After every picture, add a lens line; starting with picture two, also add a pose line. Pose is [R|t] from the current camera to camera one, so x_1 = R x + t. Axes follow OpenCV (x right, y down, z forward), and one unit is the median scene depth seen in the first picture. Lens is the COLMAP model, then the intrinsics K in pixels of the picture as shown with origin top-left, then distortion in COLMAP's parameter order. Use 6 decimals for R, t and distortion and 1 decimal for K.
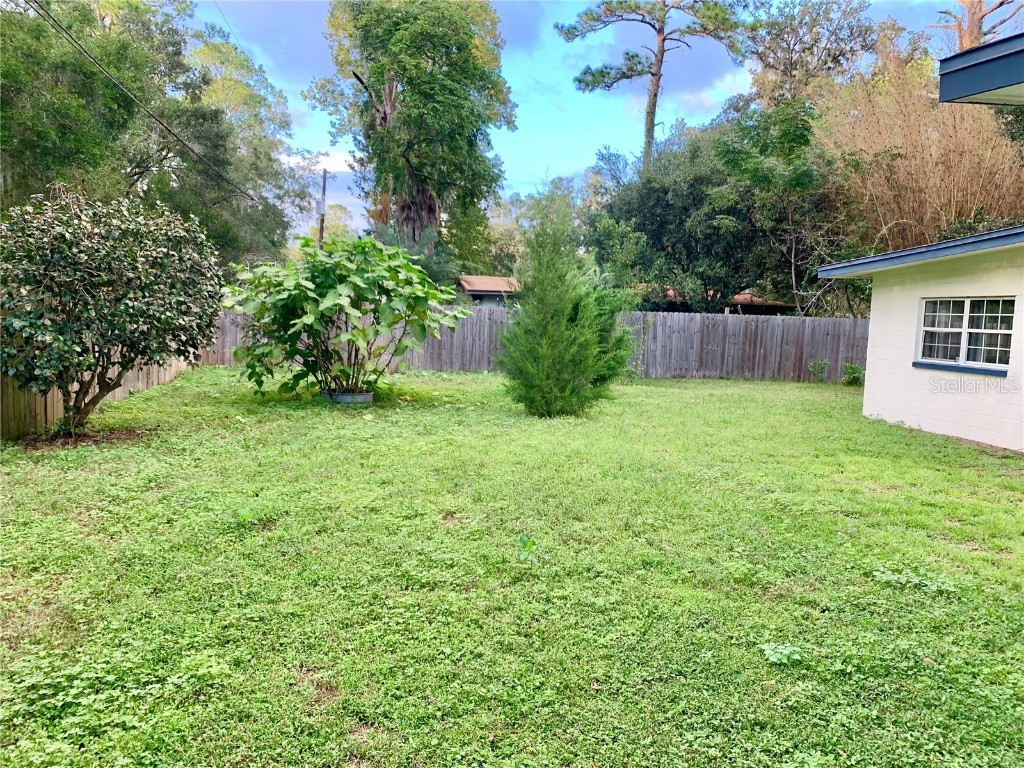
lens RADIAL K [[775.8, 0, 515.8], [0, 775.8, 377.4], [0, 0, 1]] dist [0.040101, -0.060036]
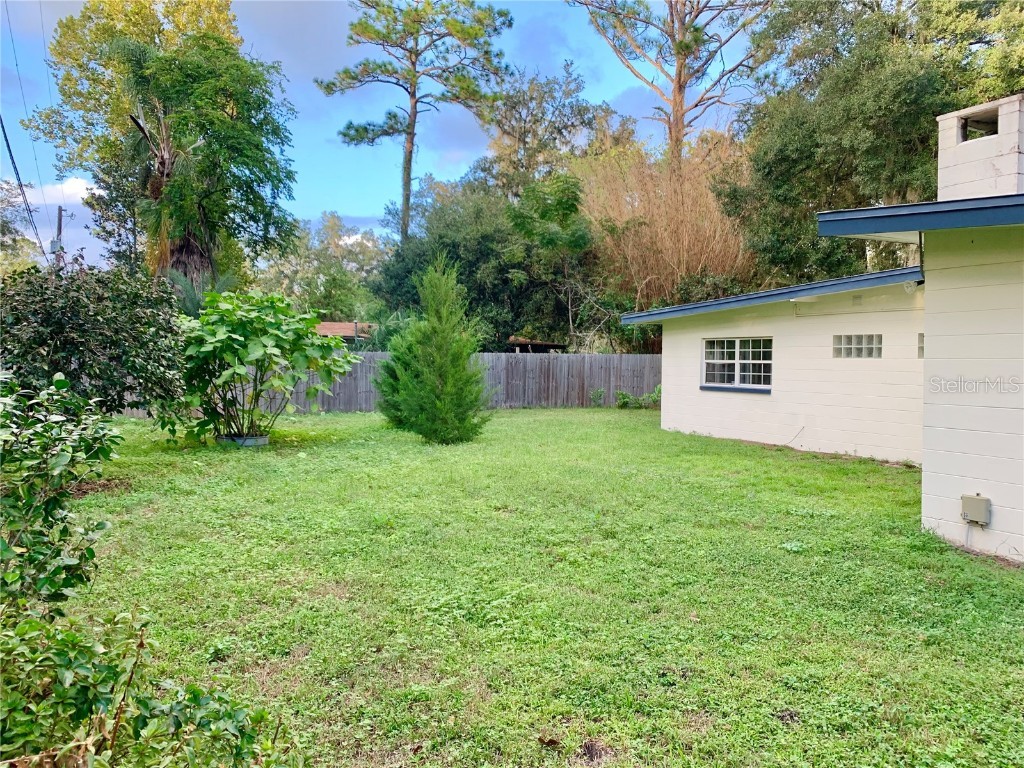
lens RADIAL K [[775.8, 0, 515.8], [0, 775.8, 377.4], [0, 0, 1]] dist [0.040101, -0.060036]
pose [[0.935706, -0.037075, 0.350827, -0.107240], [0.054361, 0.997738, -0.039549, 0.000433], [-0.348567, 0.056078, 0.935605, -0.060682]]
